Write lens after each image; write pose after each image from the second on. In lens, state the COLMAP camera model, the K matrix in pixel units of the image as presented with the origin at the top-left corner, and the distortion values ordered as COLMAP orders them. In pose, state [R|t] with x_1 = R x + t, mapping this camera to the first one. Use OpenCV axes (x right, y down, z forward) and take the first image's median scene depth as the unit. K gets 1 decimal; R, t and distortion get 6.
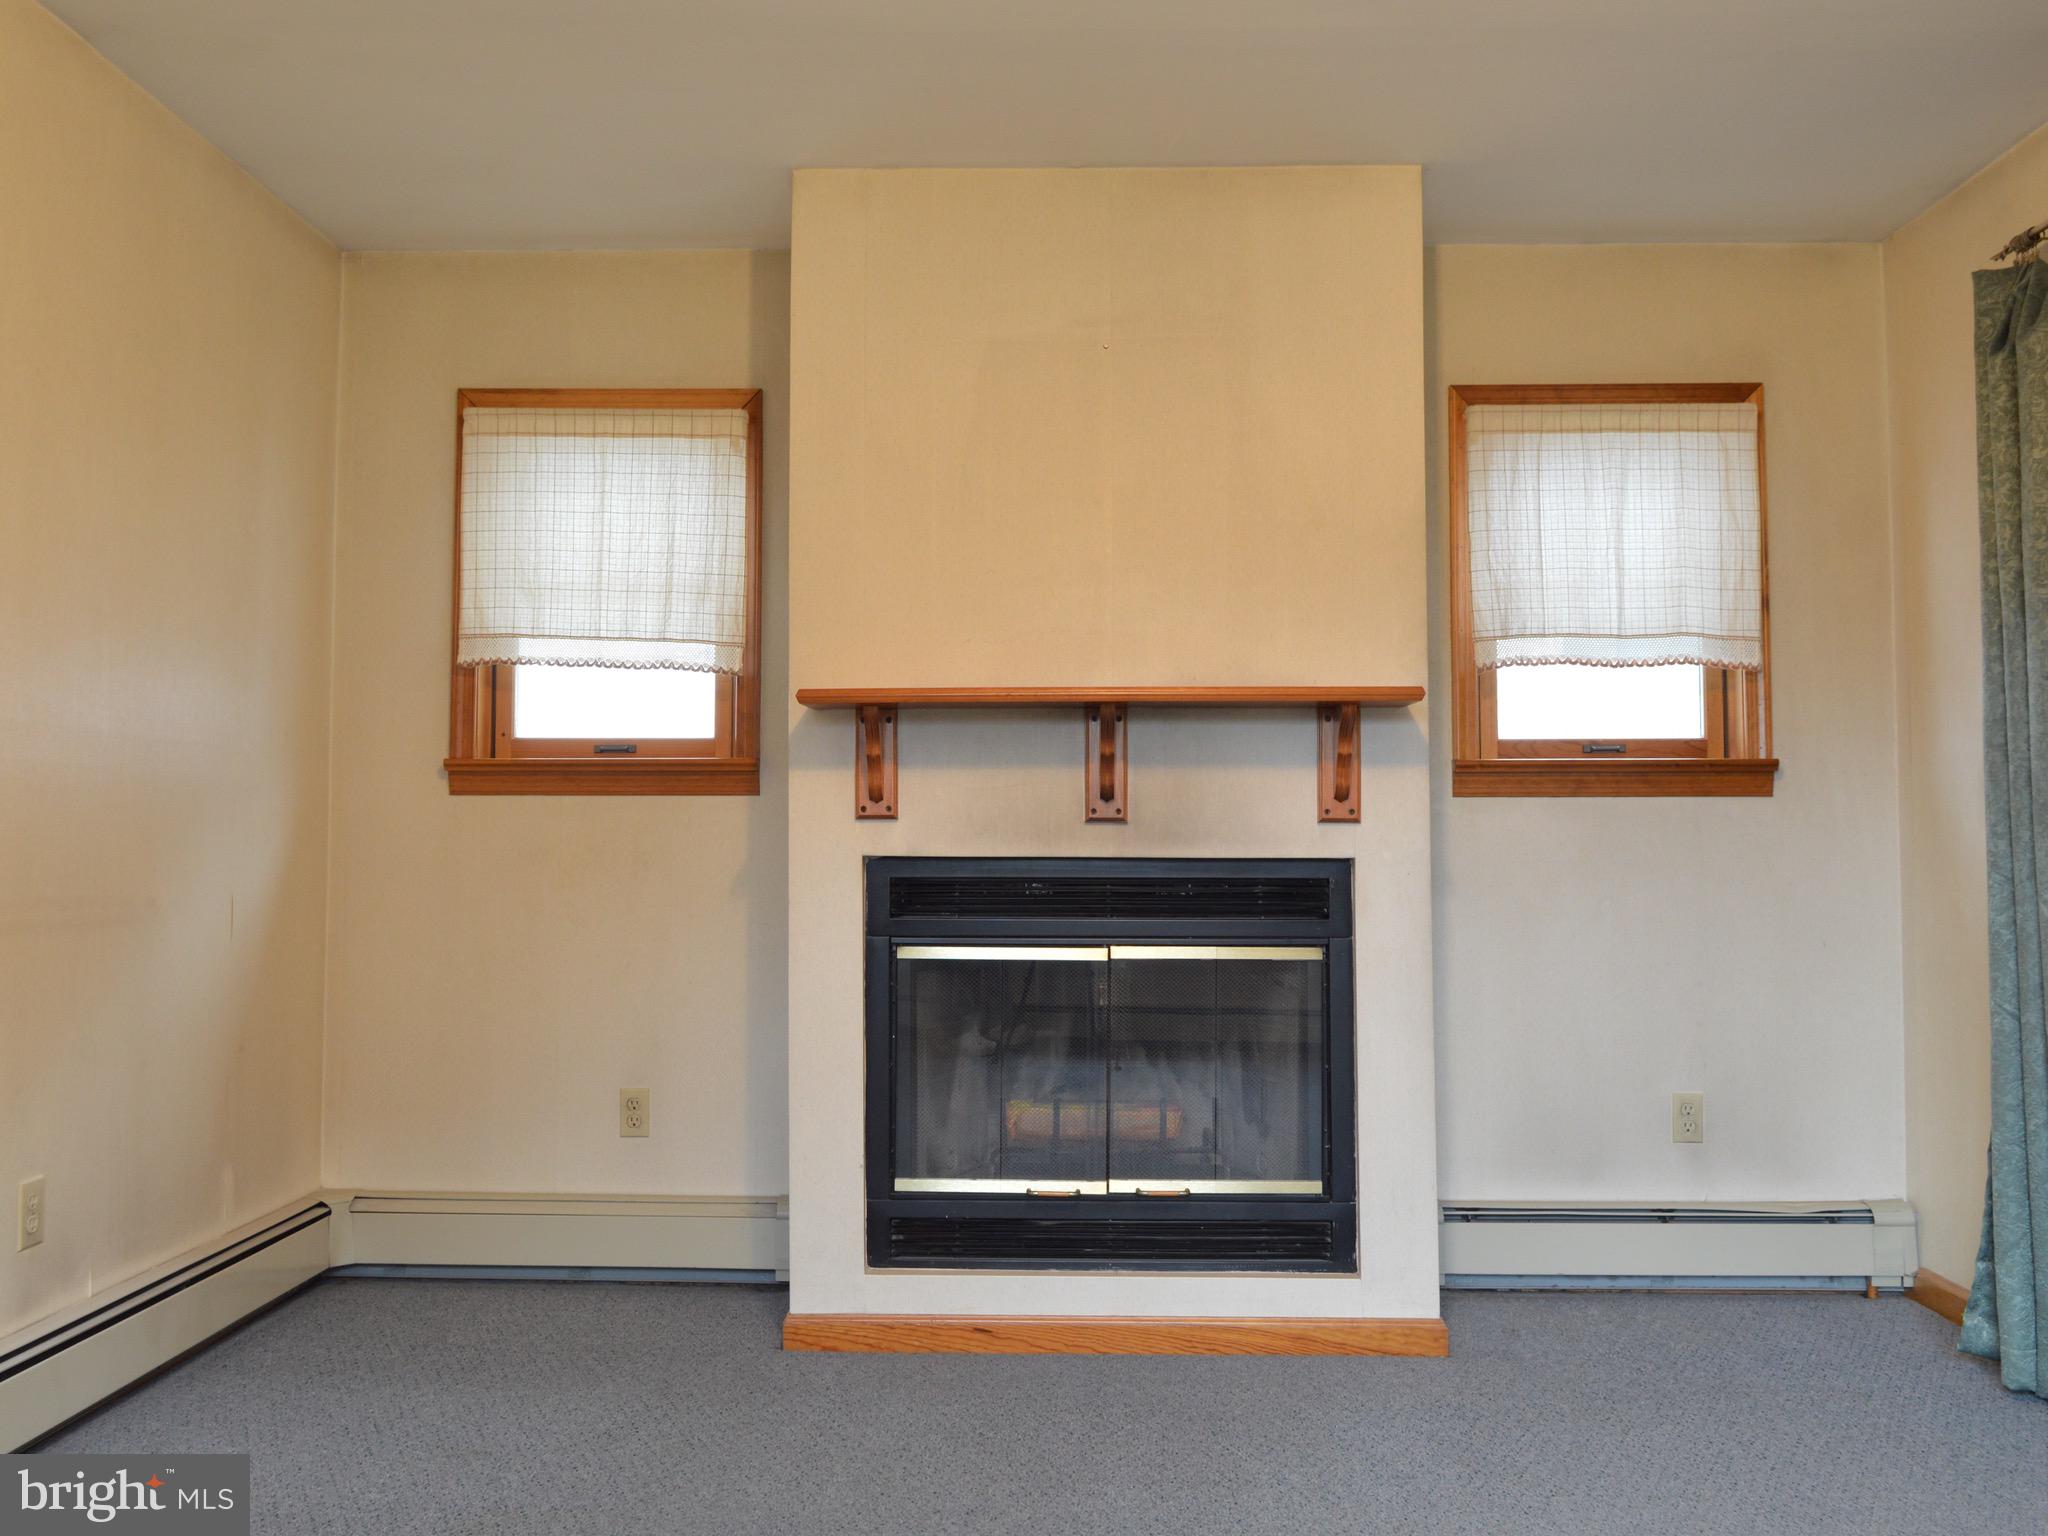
lens RADIAL K [[1701.1, 0, 1024.0], [0, 1701.1, 768.0], [0, 0, 1]] dist [-0.004828, -0.017318]
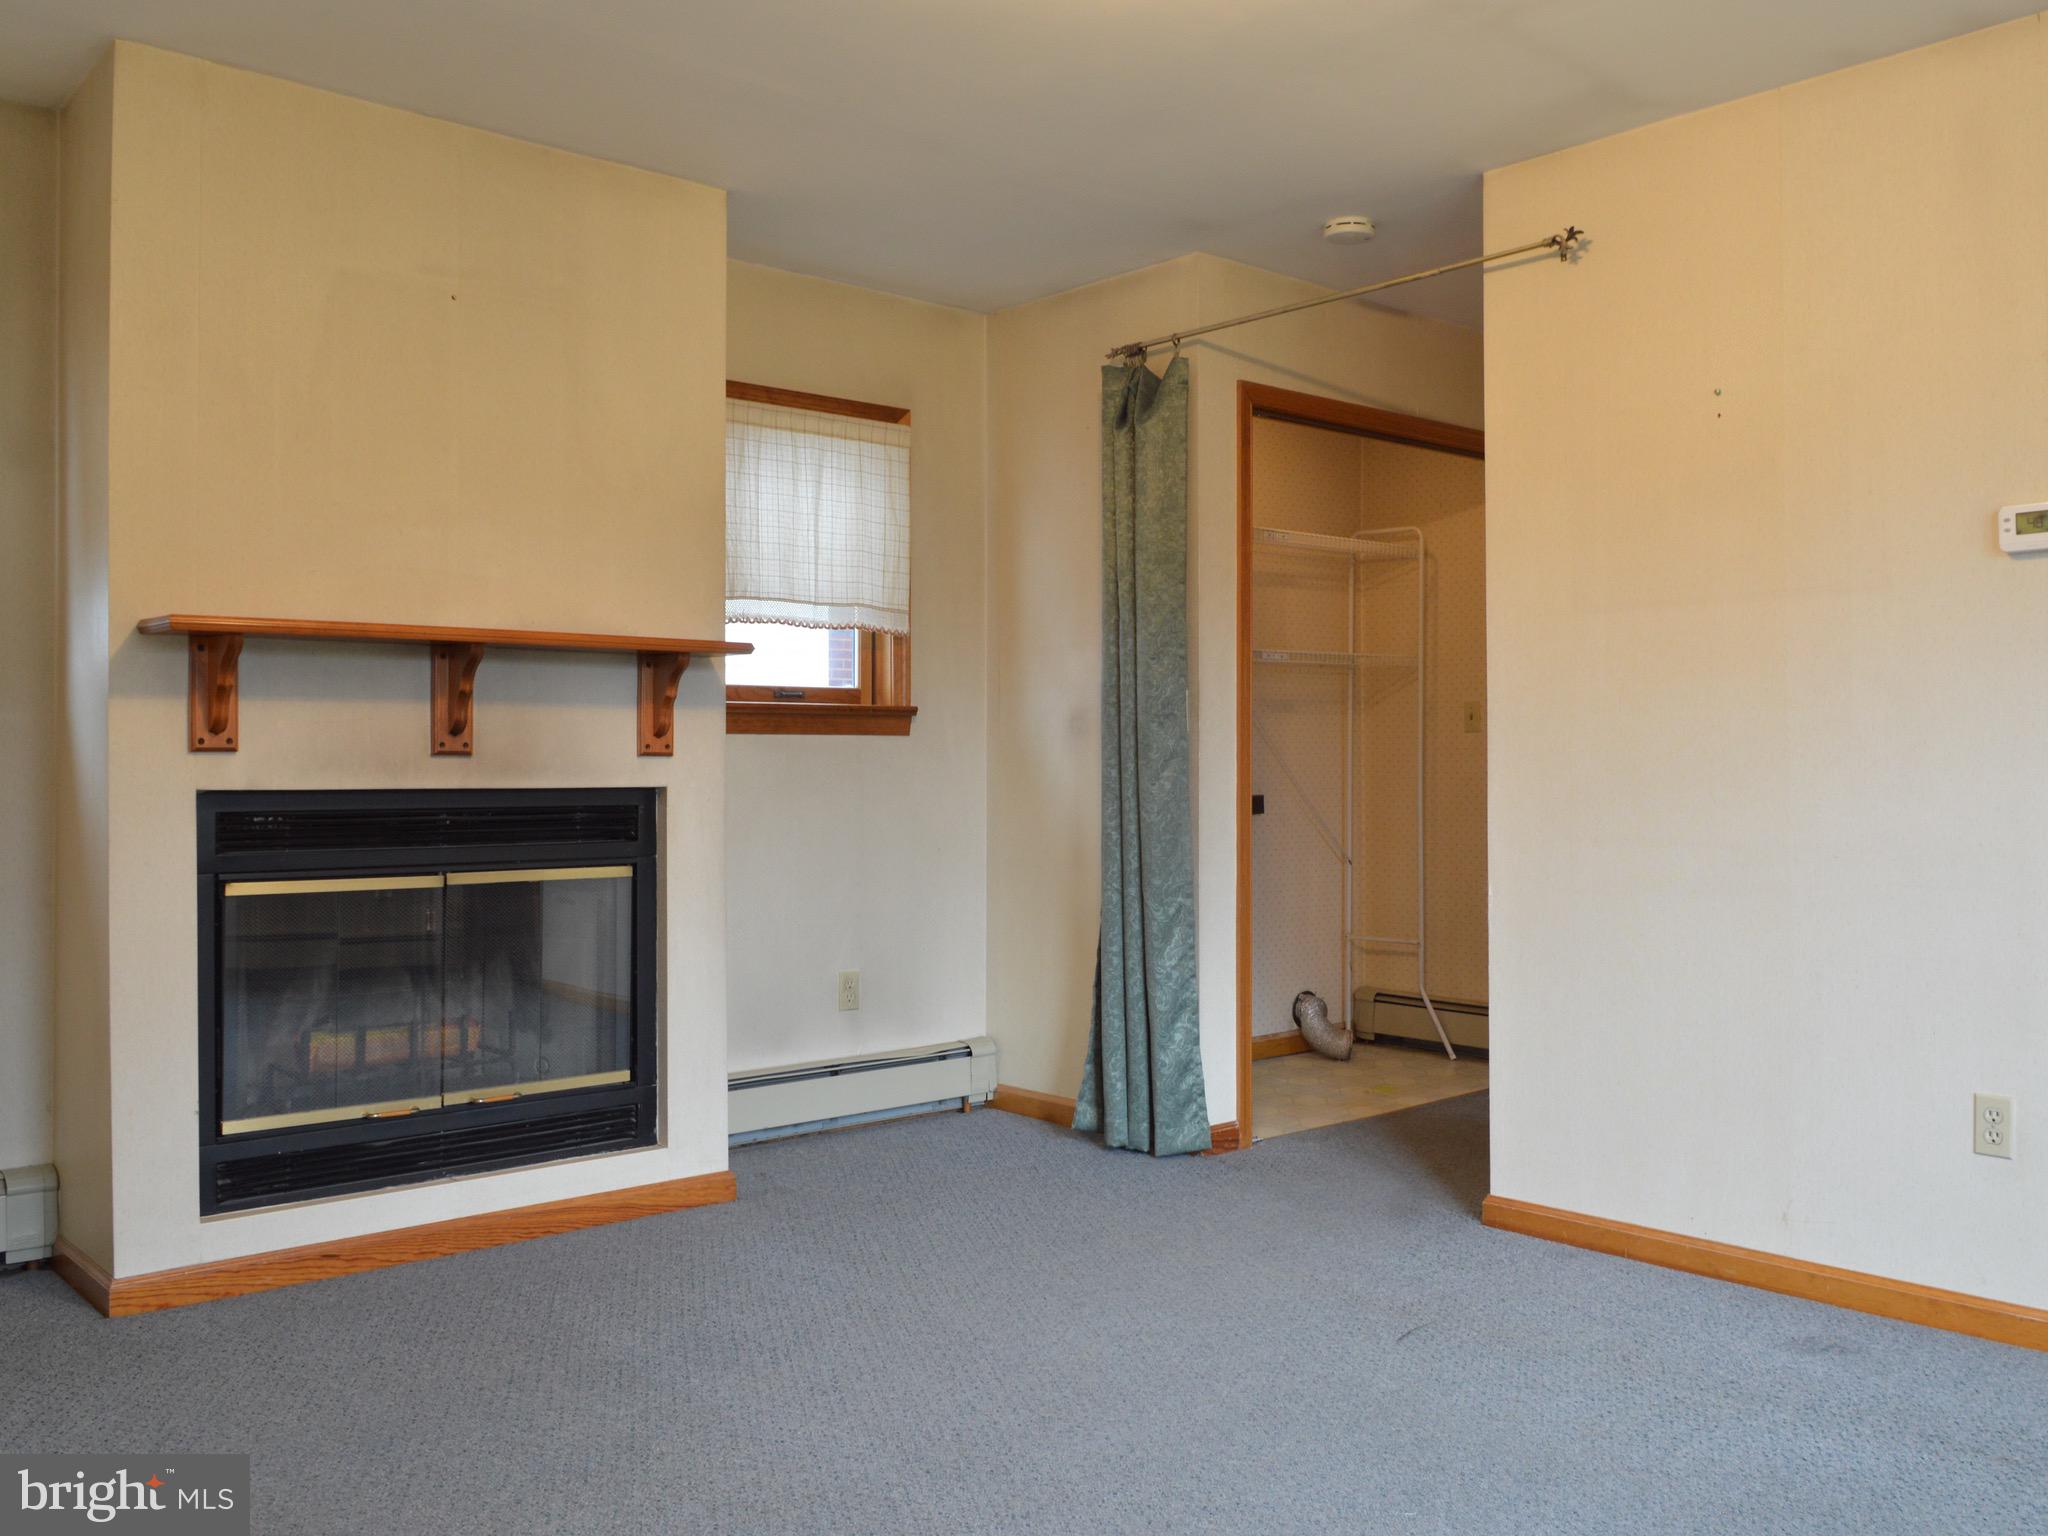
lens RADIAL K [[1754.9, 0, 1024.0], [0, 1754.9, 768.0], [0, 0, 1]] dist [-0.009039, -0.013867]
pose [[0.734370, -0.003670, 0.678740, -0.421736], [-0.025518, 0.999129, 0.033012, -0.004998], [-0.678270, -0.041563, 0.733637, -0.033915]]
